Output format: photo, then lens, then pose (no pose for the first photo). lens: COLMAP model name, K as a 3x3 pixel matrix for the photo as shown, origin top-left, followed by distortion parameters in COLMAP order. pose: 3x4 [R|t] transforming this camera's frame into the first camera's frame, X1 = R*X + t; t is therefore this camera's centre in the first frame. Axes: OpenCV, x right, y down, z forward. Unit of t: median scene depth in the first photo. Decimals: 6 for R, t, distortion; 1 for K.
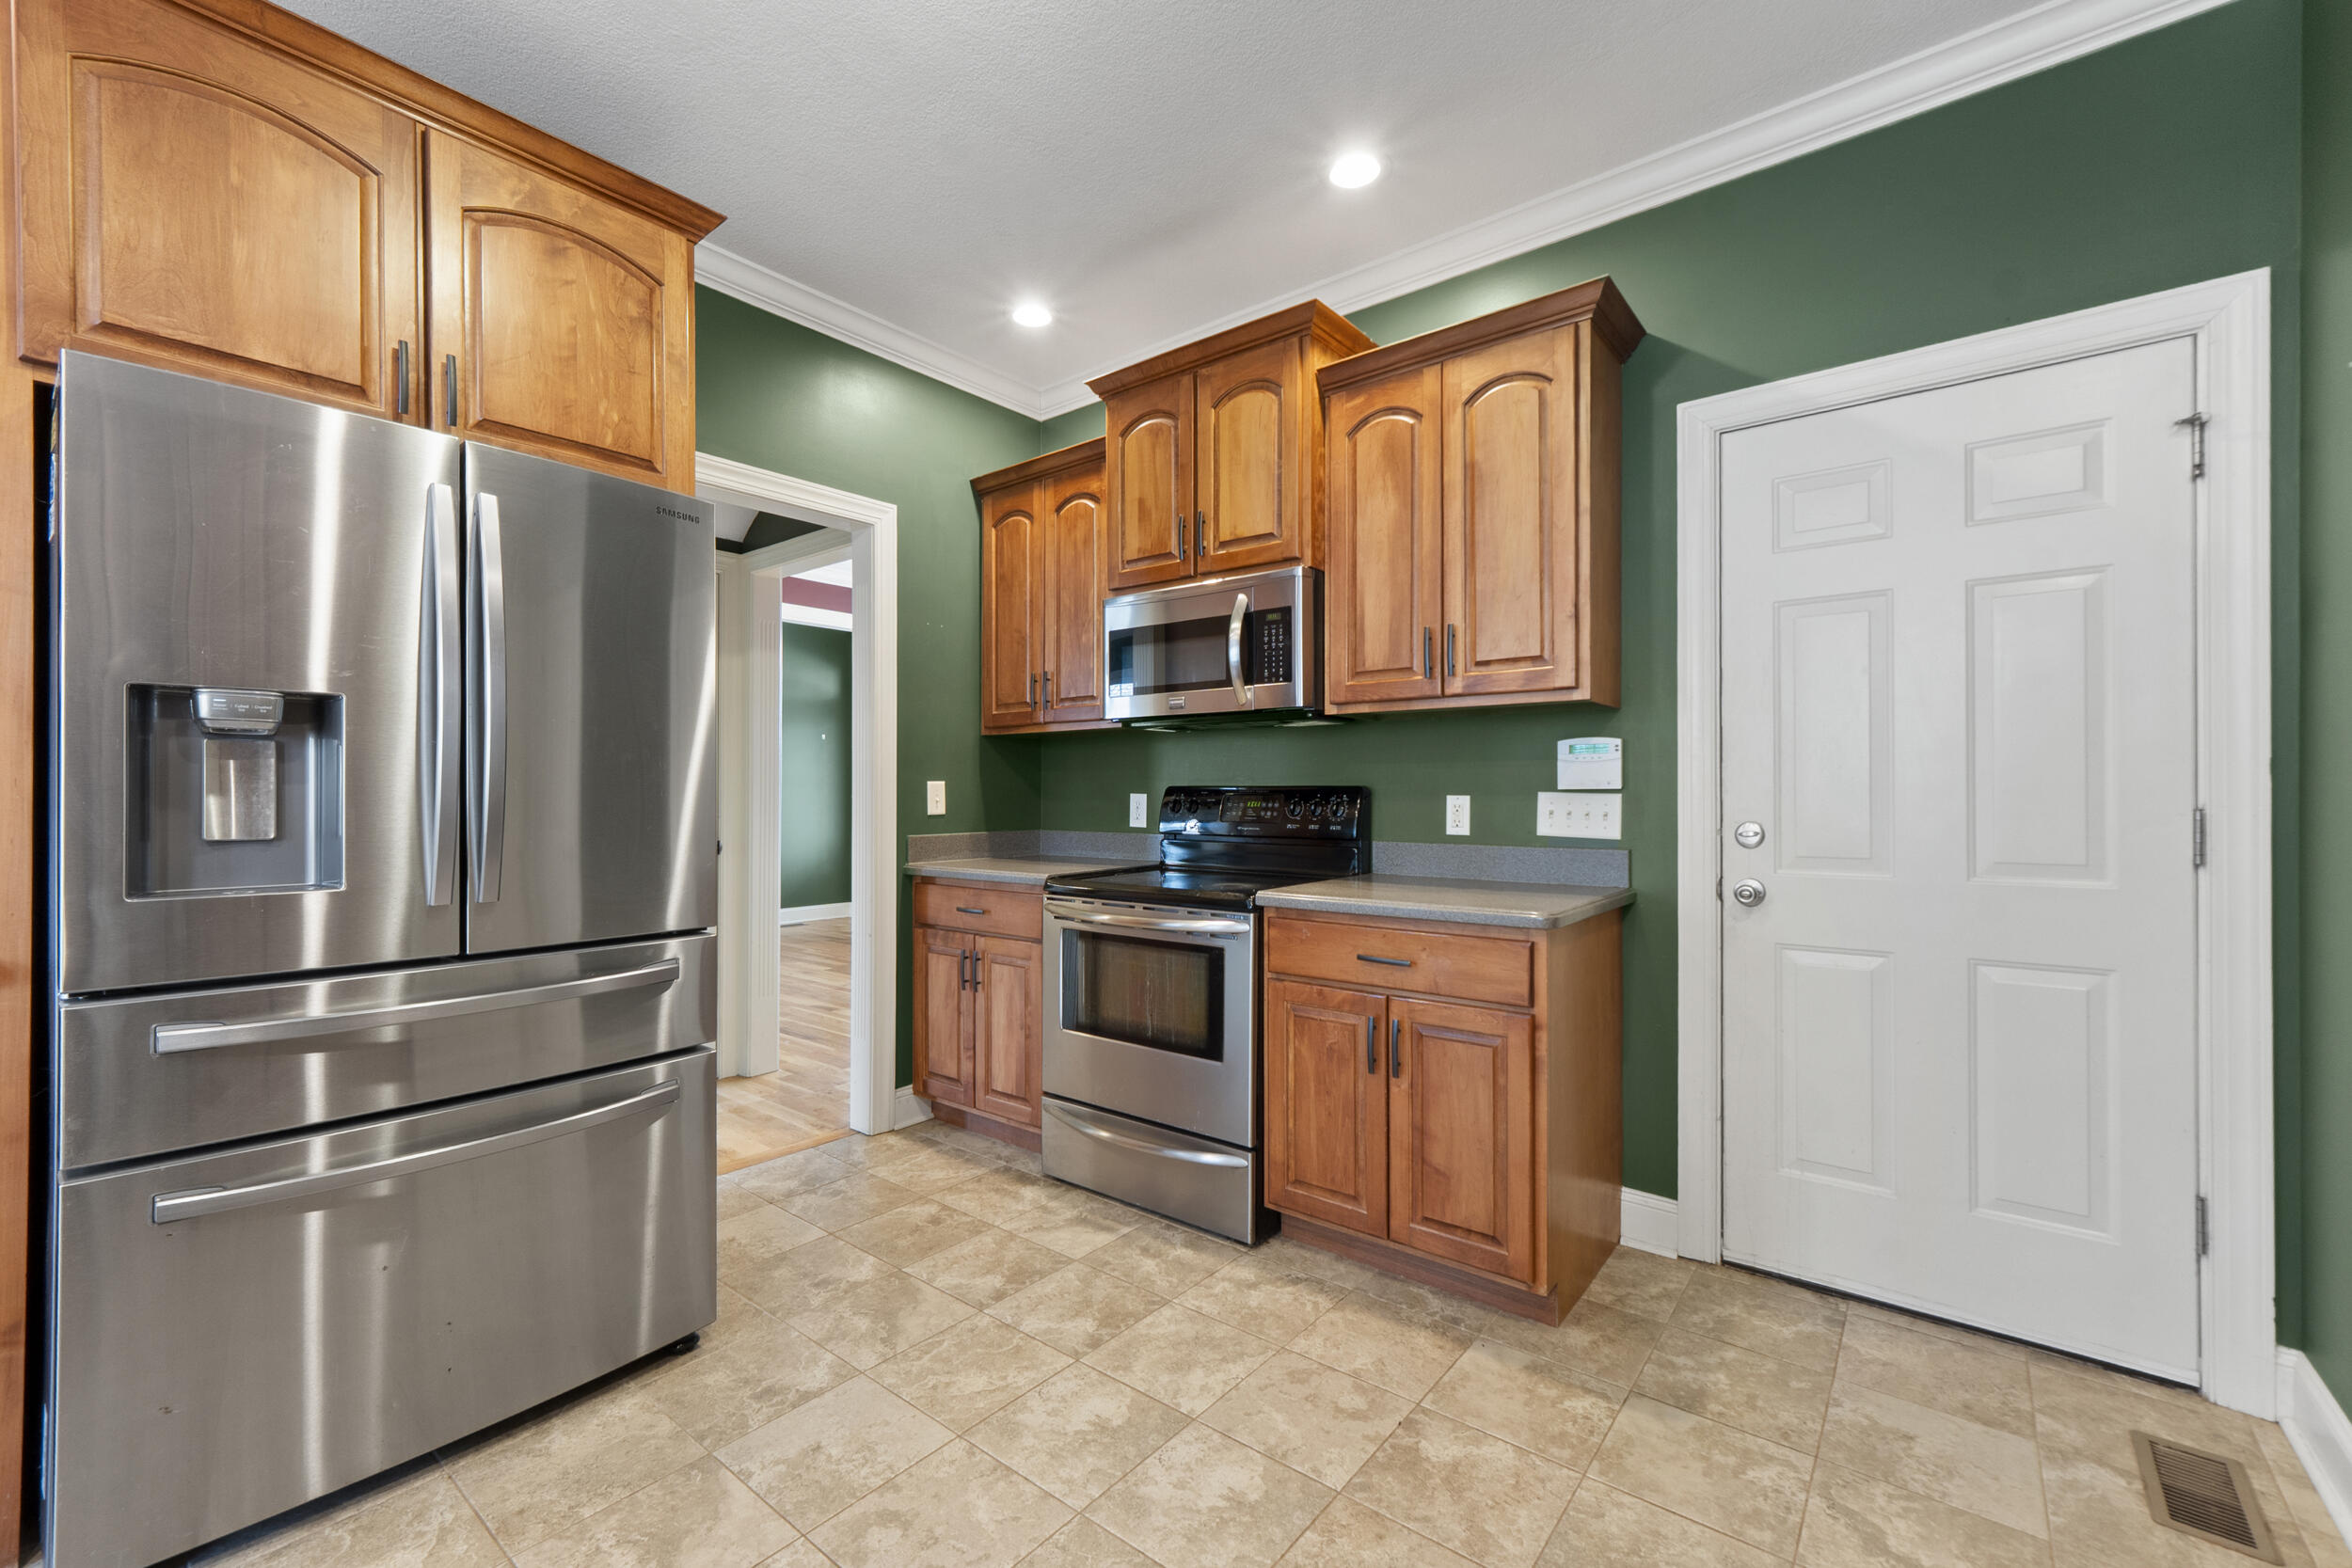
lens RADIAL K [[965.6, 0, 1187.4], [0, 965.6, 790.6], [0, 0, 1]] dist [0.006954, 0.000852]
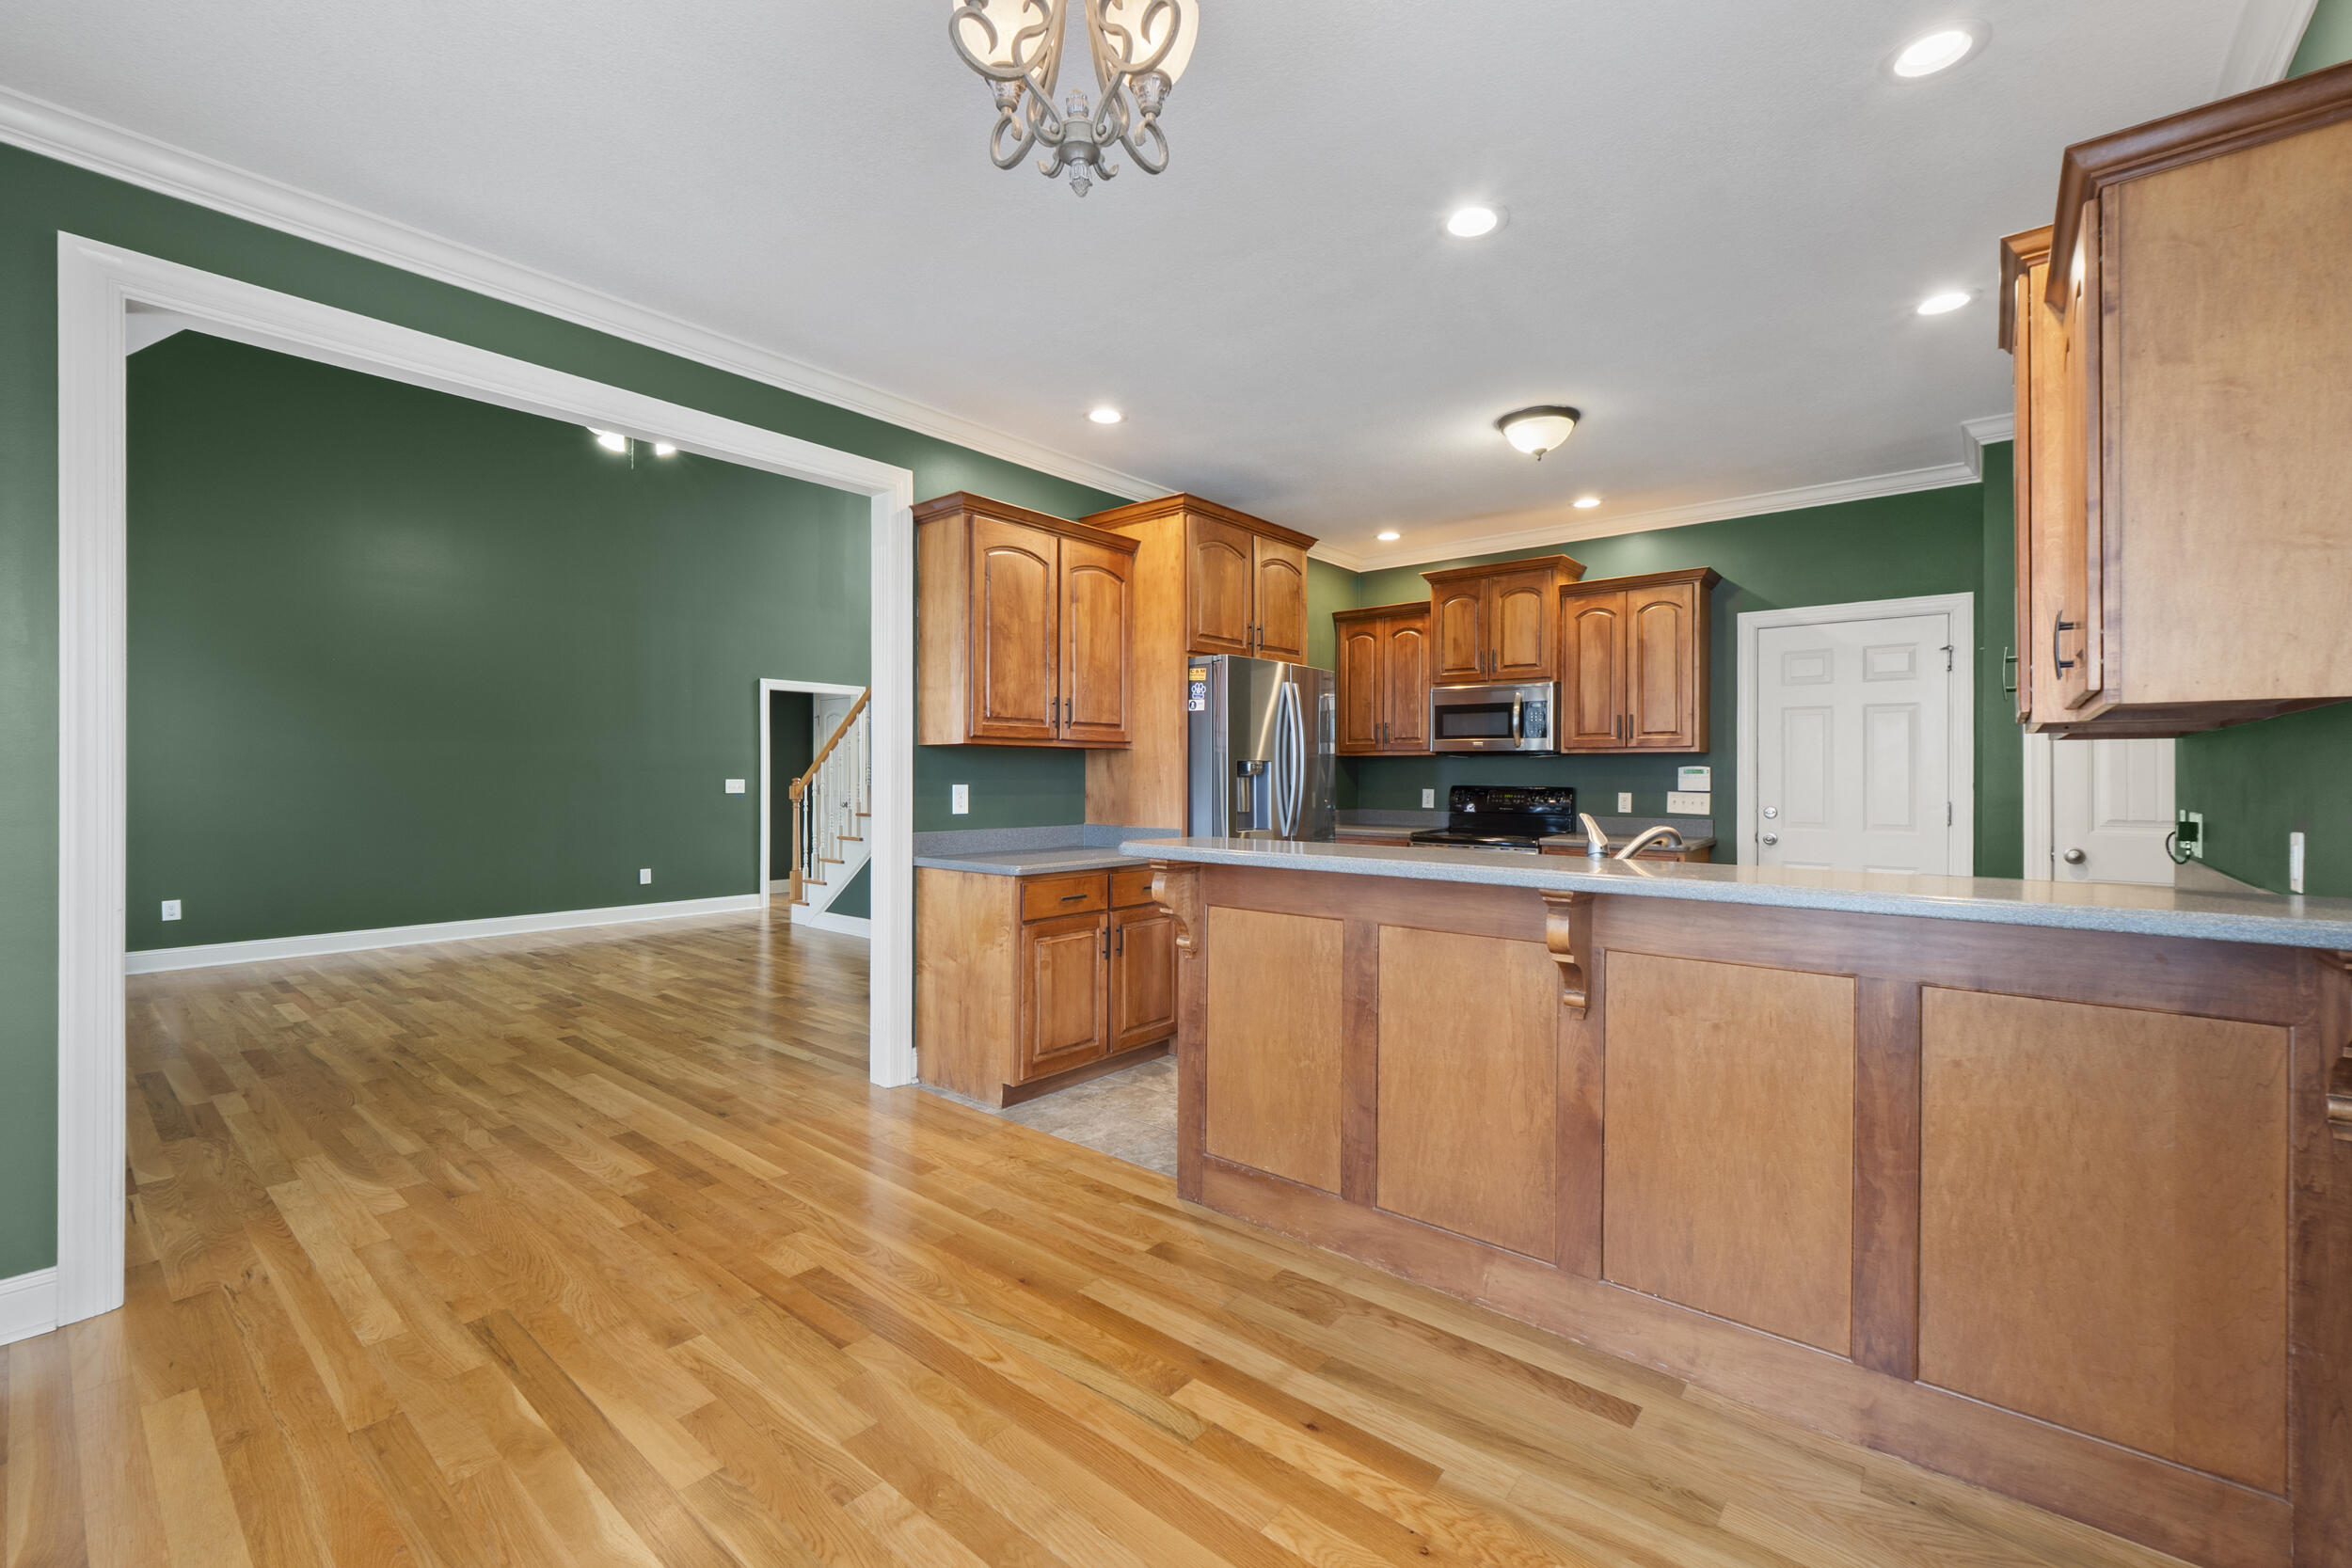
lens RADIAL K [[965.6, 0, 1195.6], [0, 965.6, 777.4], [0, 0, 1]] dist [0.006954, 0.000852]
pose [[0.999983, 0.003188, -0.004790, -0.669978], [-0.003138, 0.999941, 0.010385, -0.049828], [0.004823, -0.010370, 0.999935, -1.130933]]
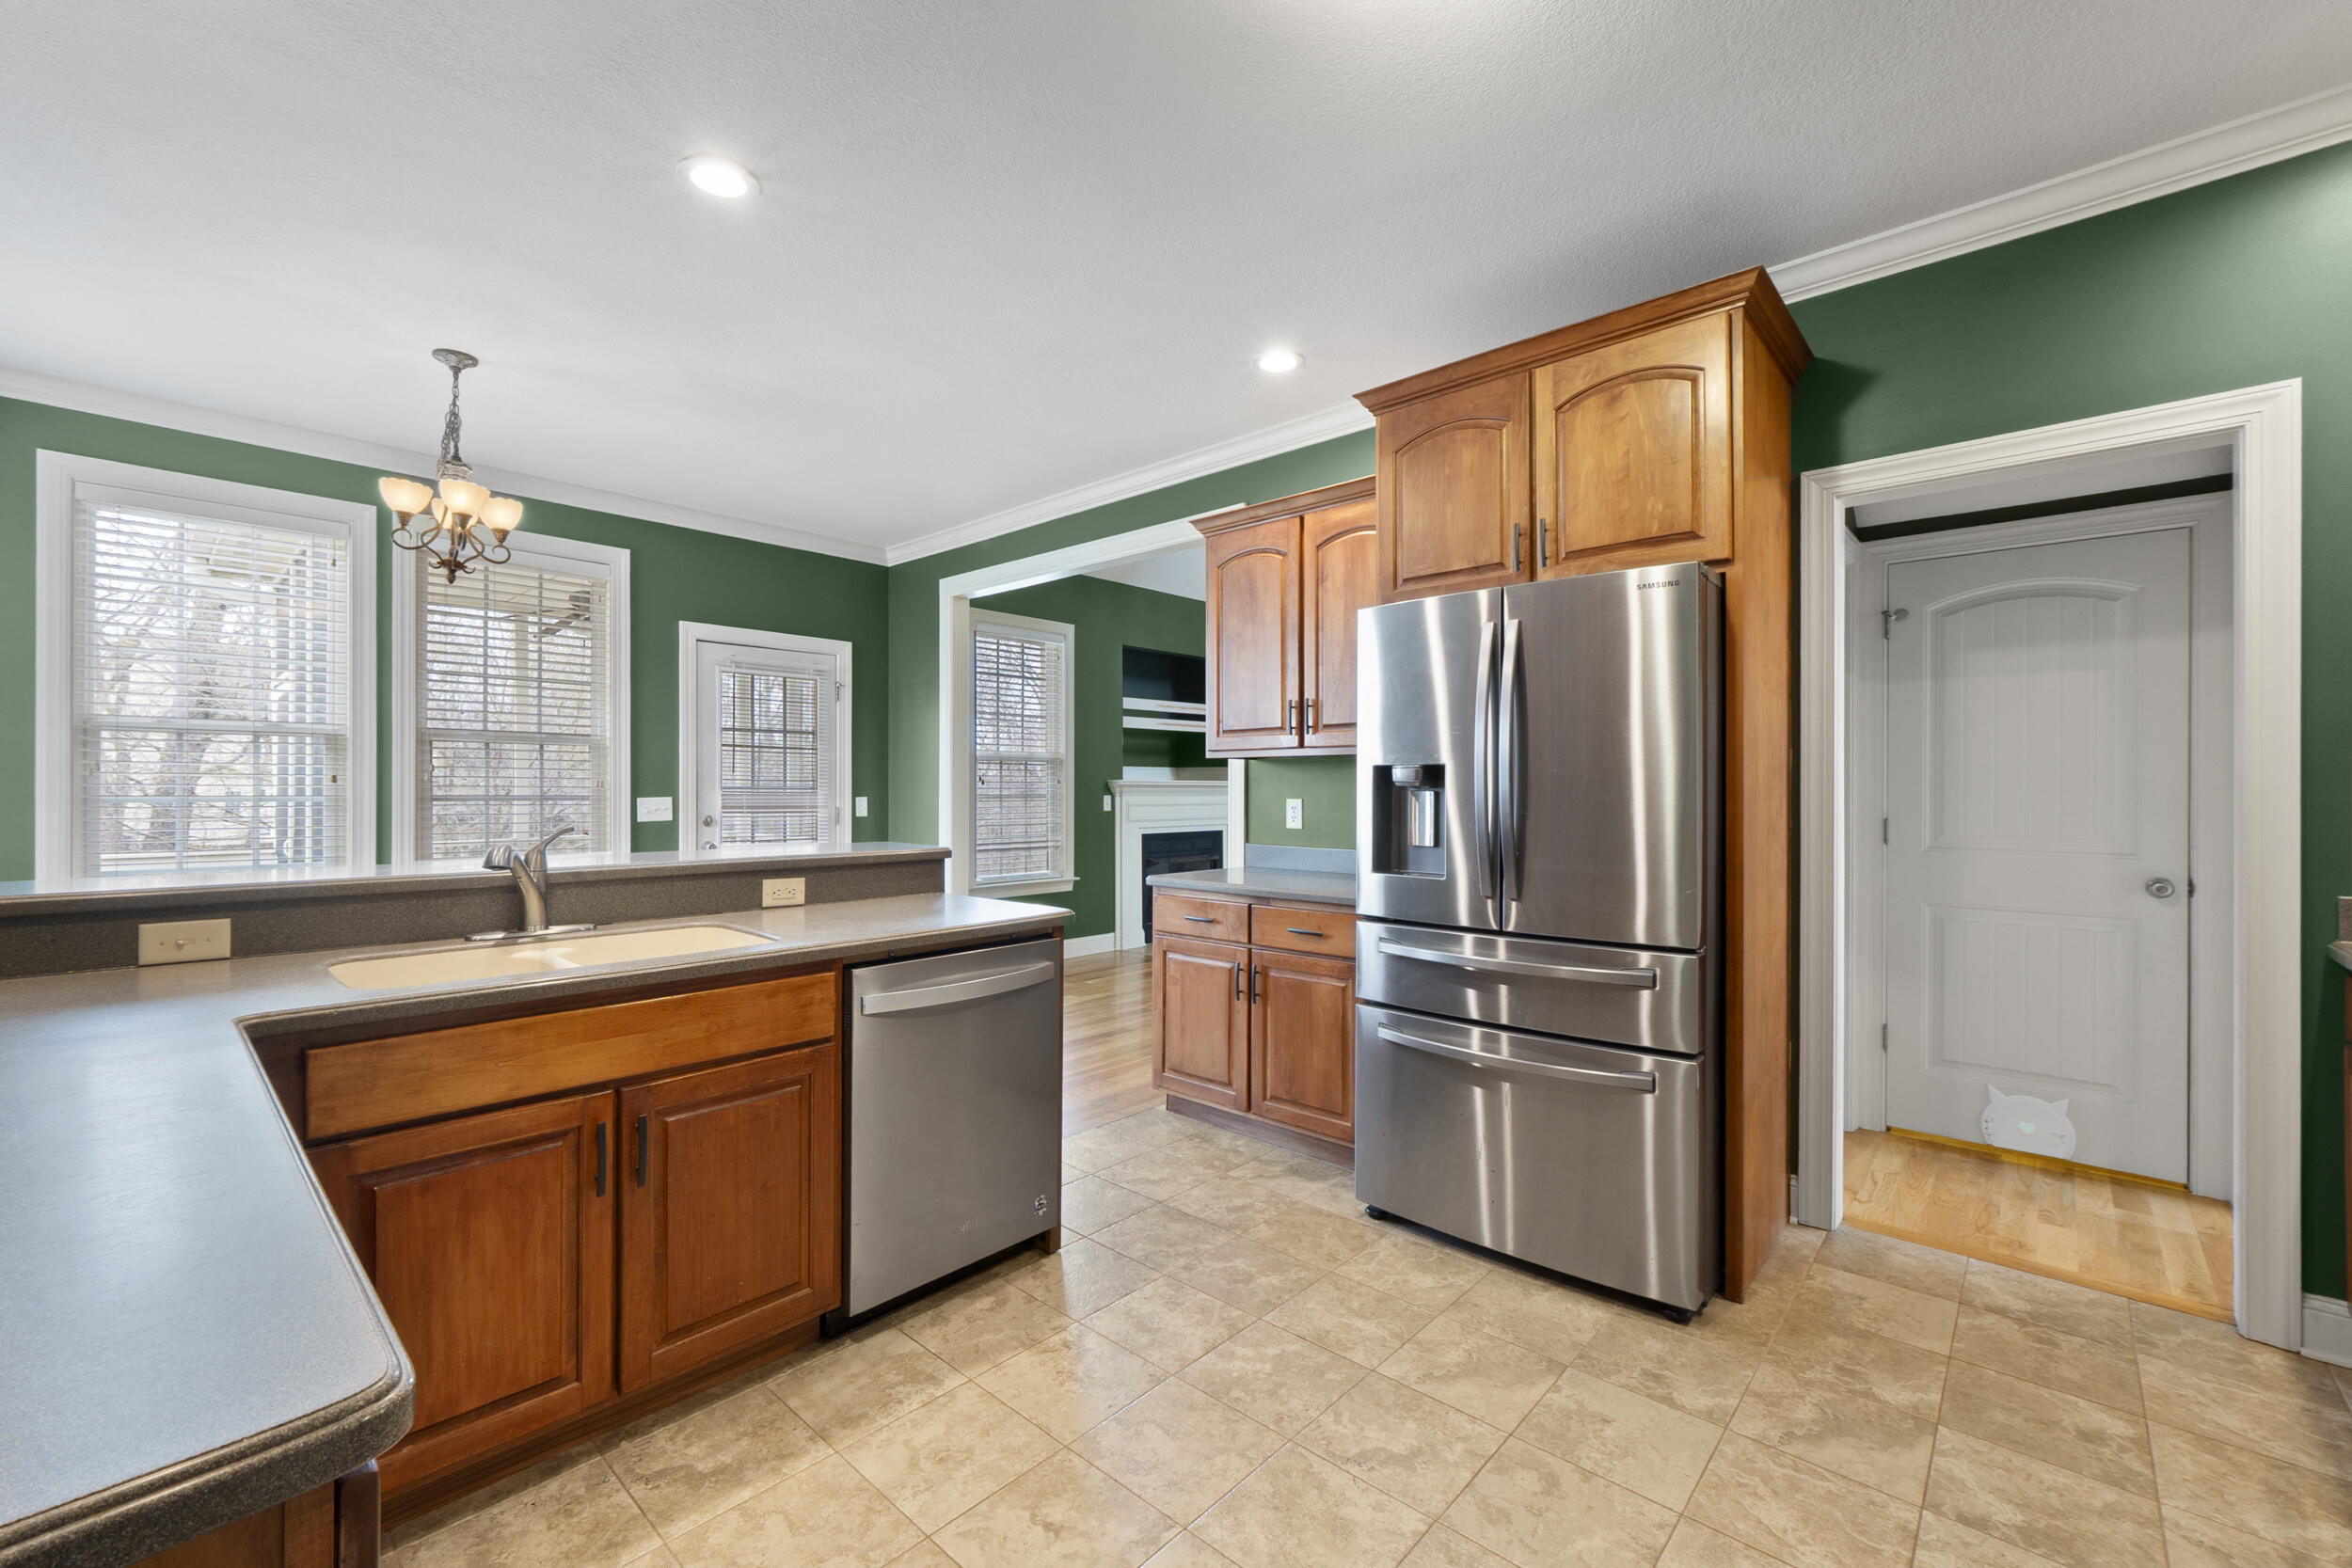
lens RADIAL K [[965.6, 0, 1156.3], [0, 965.6, 781.4], [0, 0, 1]] dist [0.006954, 0.000852]
pose [[-0.066370, -0.009531, -0.997750, 0.525470], [0.003894, 0.999944, -0.009811, -0.032649], [0.997787, -0.004537, -0.066329, 0.381659]]
